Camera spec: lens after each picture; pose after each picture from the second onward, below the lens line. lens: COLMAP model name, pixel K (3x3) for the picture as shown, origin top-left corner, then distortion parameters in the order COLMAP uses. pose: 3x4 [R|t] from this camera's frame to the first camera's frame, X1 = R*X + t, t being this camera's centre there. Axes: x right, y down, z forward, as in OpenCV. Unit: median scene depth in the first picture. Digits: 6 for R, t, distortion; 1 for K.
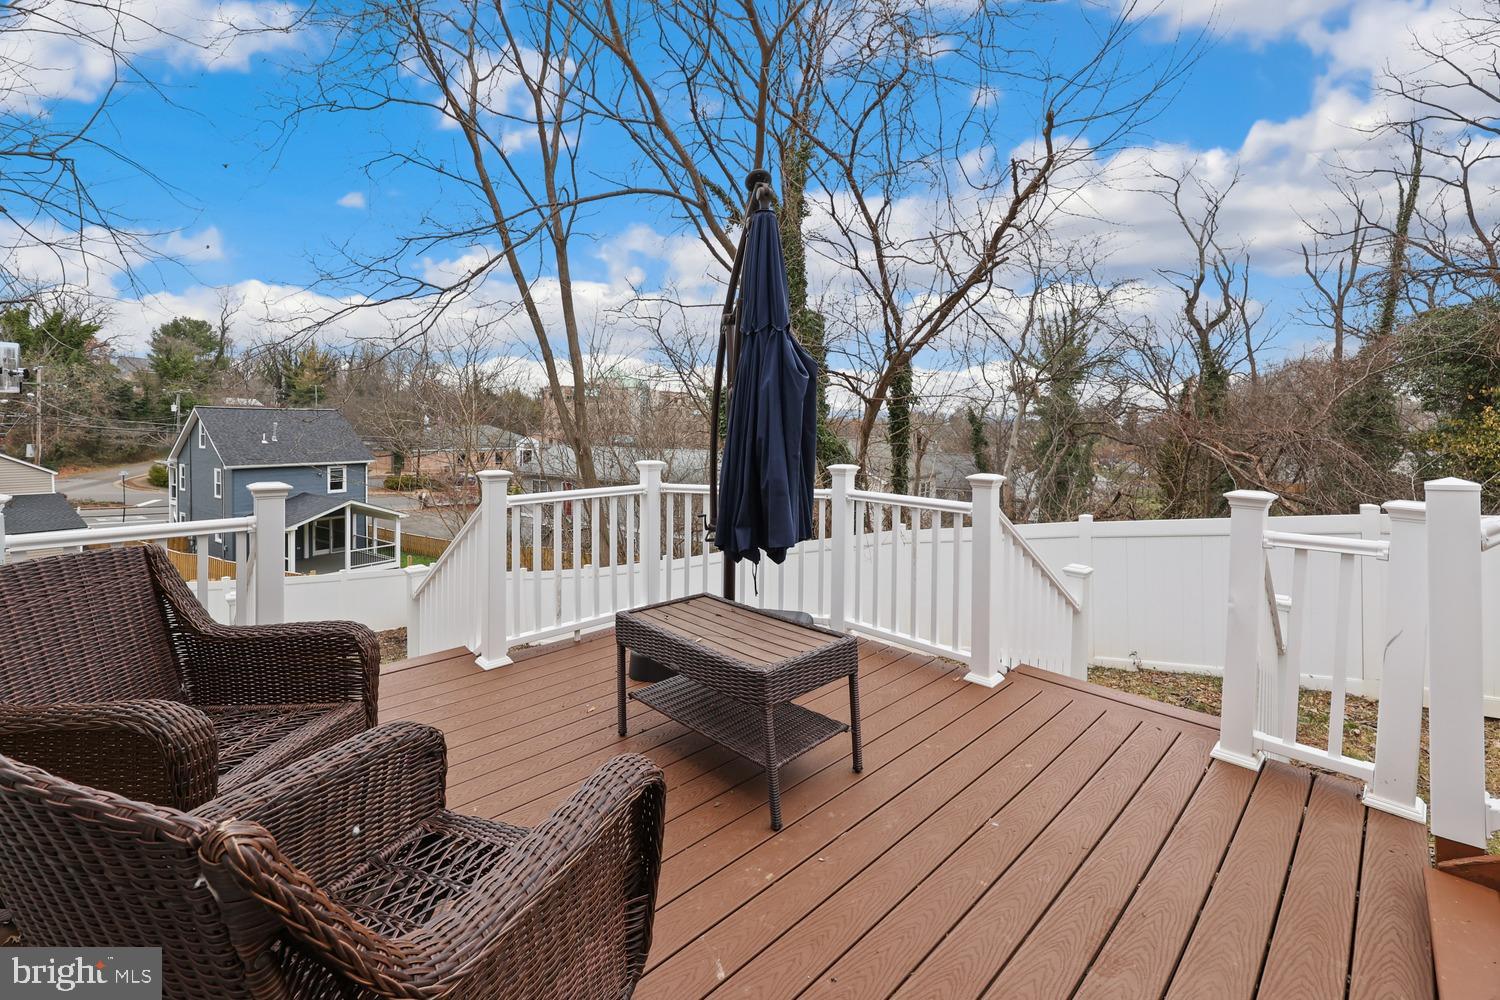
lens RADIAL K [[634.6, 0, 741.7], [0, 634.6, 447.1], [0, 0, 1]] dist [-0.003024, 0.000750]
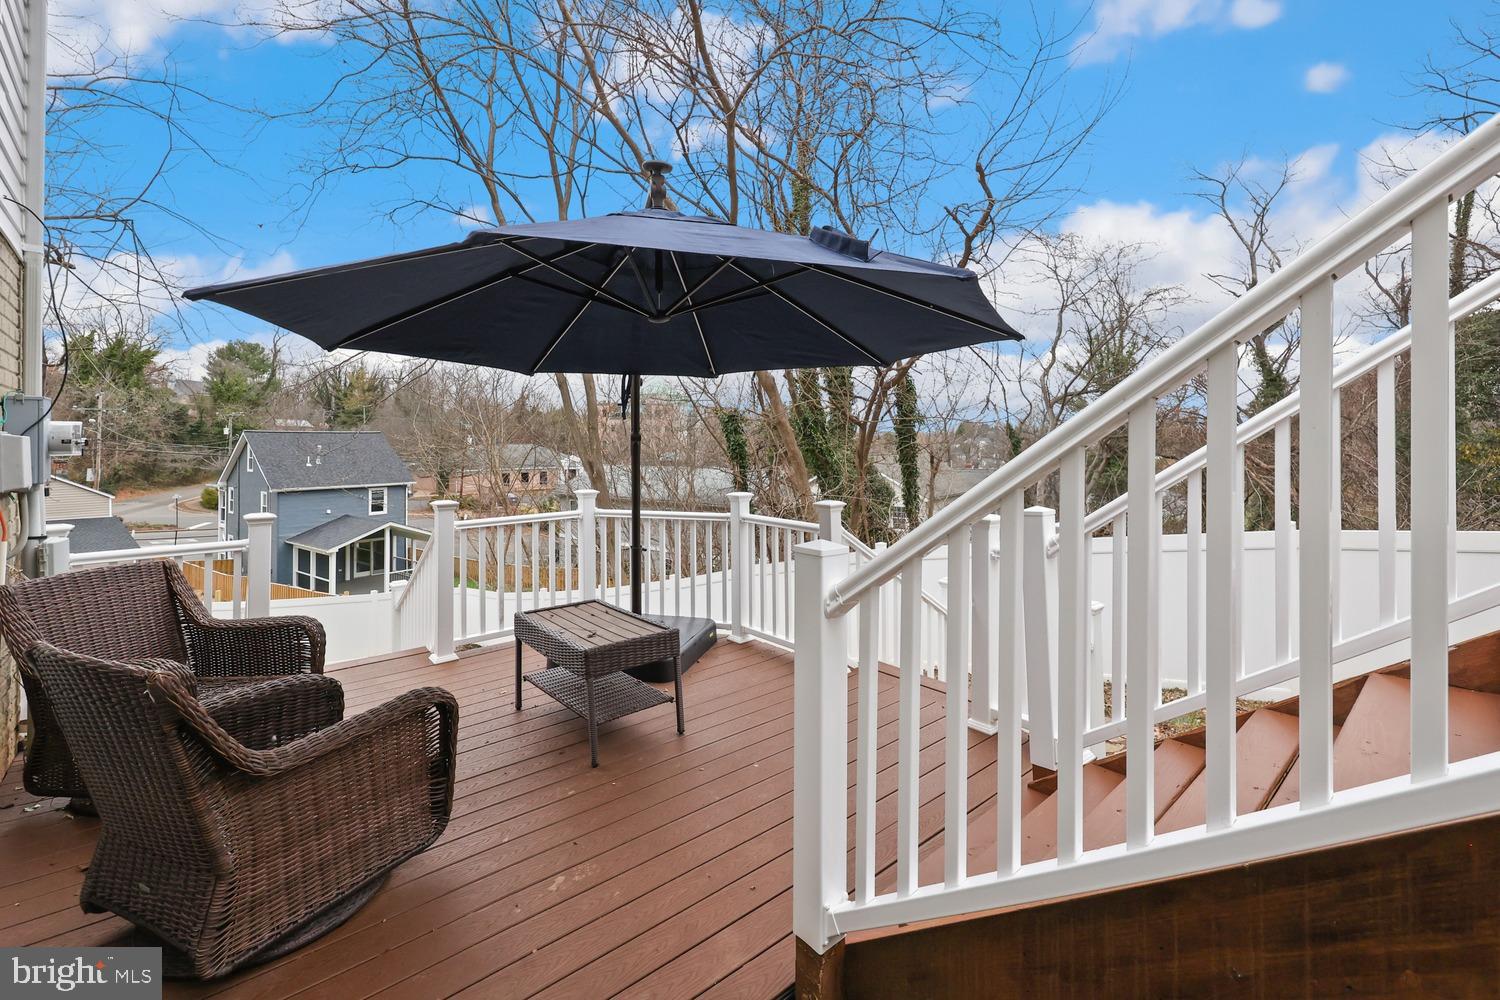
lens RADIAL K [[665.5, 0, 760.2], [0, 665.5, 437.0], [0, 0, 1]] dist [0.002644, -0.000942]
pose [[0.998342, -0.013148, -0.056034, 0.021614], [0.010955, 0.999169, -0.039266, -0.002092], [0.056504, 0.038587, 0.997656, -0.019040]]
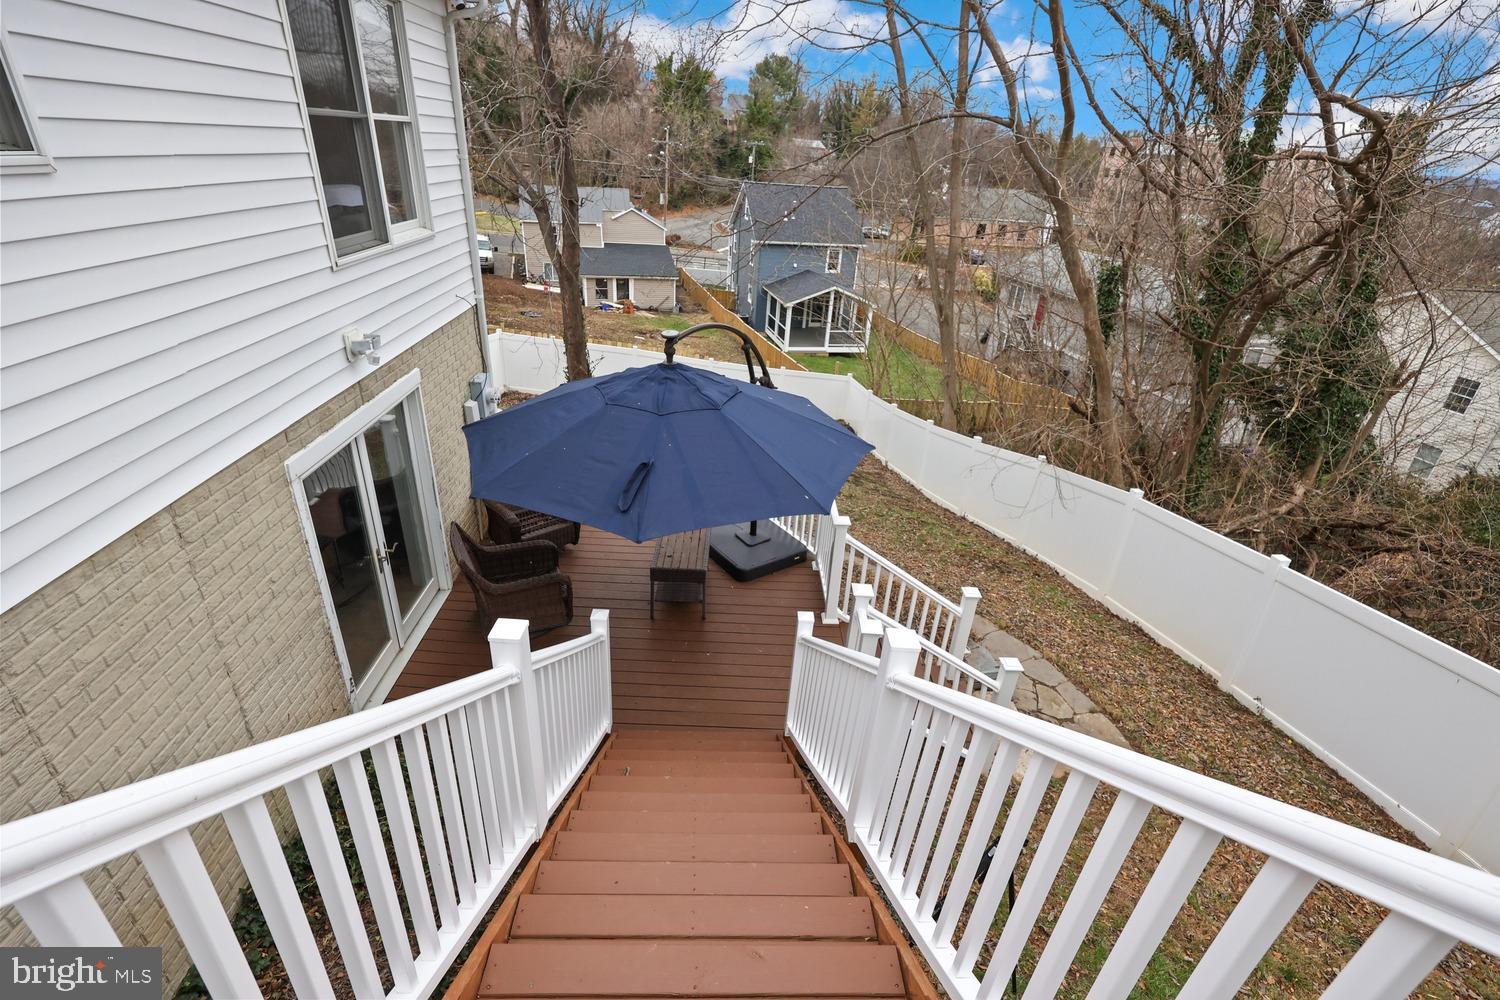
lens RADIAL K [[680.9, 0, 746.3], [0, 680.9, 513.6], [0, 0, 1]] dist [-0.003419, 0.001410]
pose [[0.725917, 0.355643, -0.588696, 0.090576], [-0.078640, 0.893238, 0.442653, -0.055475], [0.683272, -0.275035, 0.676384, -0.030851]]
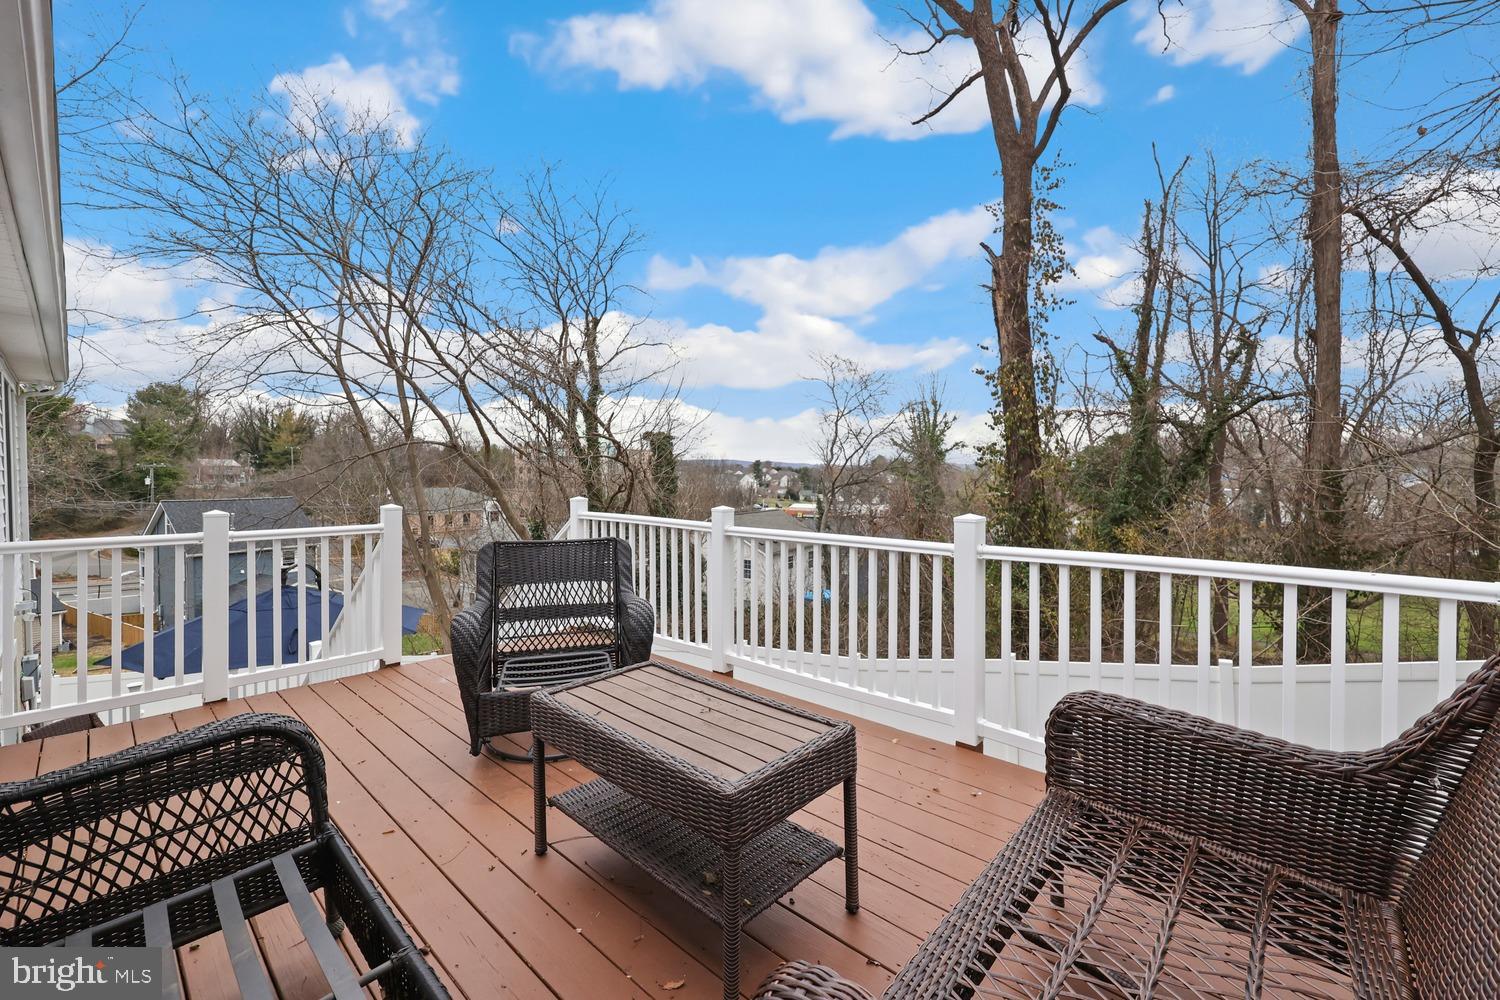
lens RADIAL K [[621.3, 0, 745.2], [0, 621.3, 493.2], [0, 0, 1]] dist [0.000940, -0.000358]
pose [[0.999500, -0.012980, 0.028840, 0.121130], [0.012927, 0.999914, 0.002009, -0.050906], [-0.028863, -0.001635, 0.999582, -0.114759]]
